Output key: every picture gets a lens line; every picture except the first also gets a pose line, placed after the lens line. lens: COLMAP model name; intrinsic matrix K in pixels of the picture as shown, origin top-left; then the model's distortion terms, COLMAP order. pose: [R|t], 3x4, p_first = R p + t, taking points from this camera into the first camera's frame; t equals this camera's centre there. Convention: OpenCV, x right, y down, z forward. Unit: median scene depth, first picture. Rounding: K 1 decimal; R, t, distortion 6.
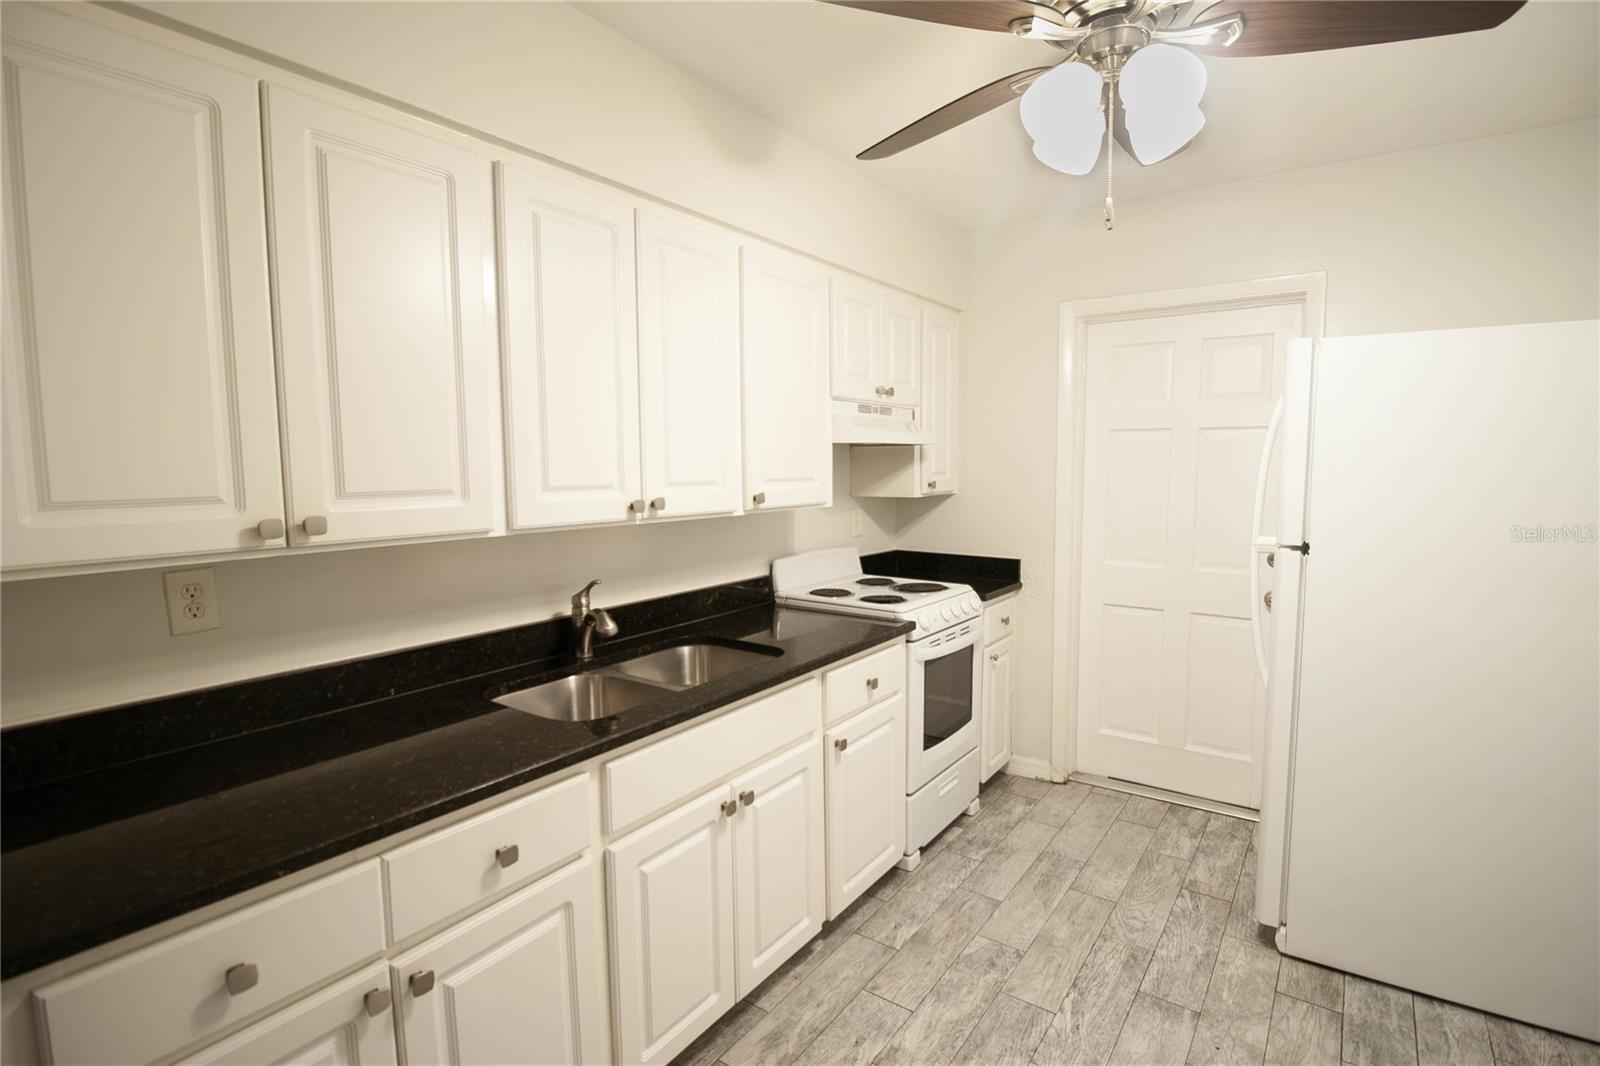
lens RADIAL K [[755.2, 0, 813.7], [0, 755.2, 526.0], [0, 0, 1]] dist [-0.002806, -0.010568]
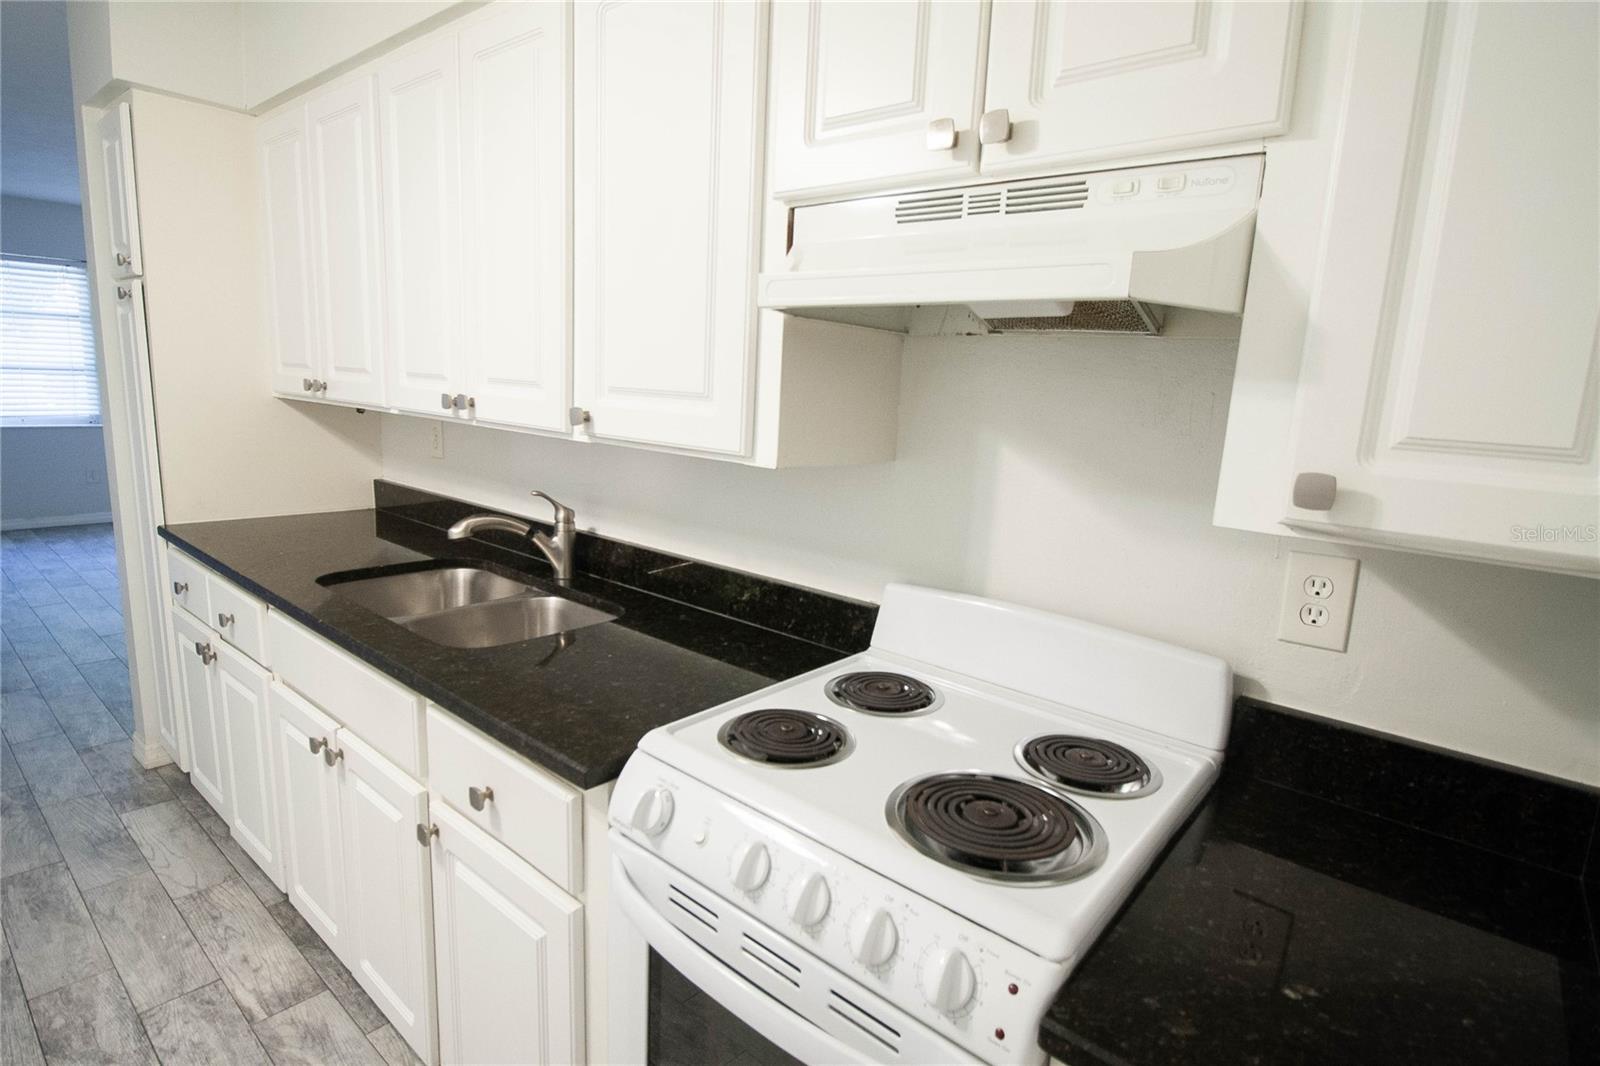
lens RADIAL K [[813.5, 0, 822.4], [0, 813.5, 535.5], [0, 0, 1]] dist [0.000441, -0.012507]
pose [[-0.069199, 0.179535, -0.981315, 0.615619], [-0.140800, 0.972069, 0.187772, -0.100462], [0.987617, 0.151163, -0.041987, 1.341406]]
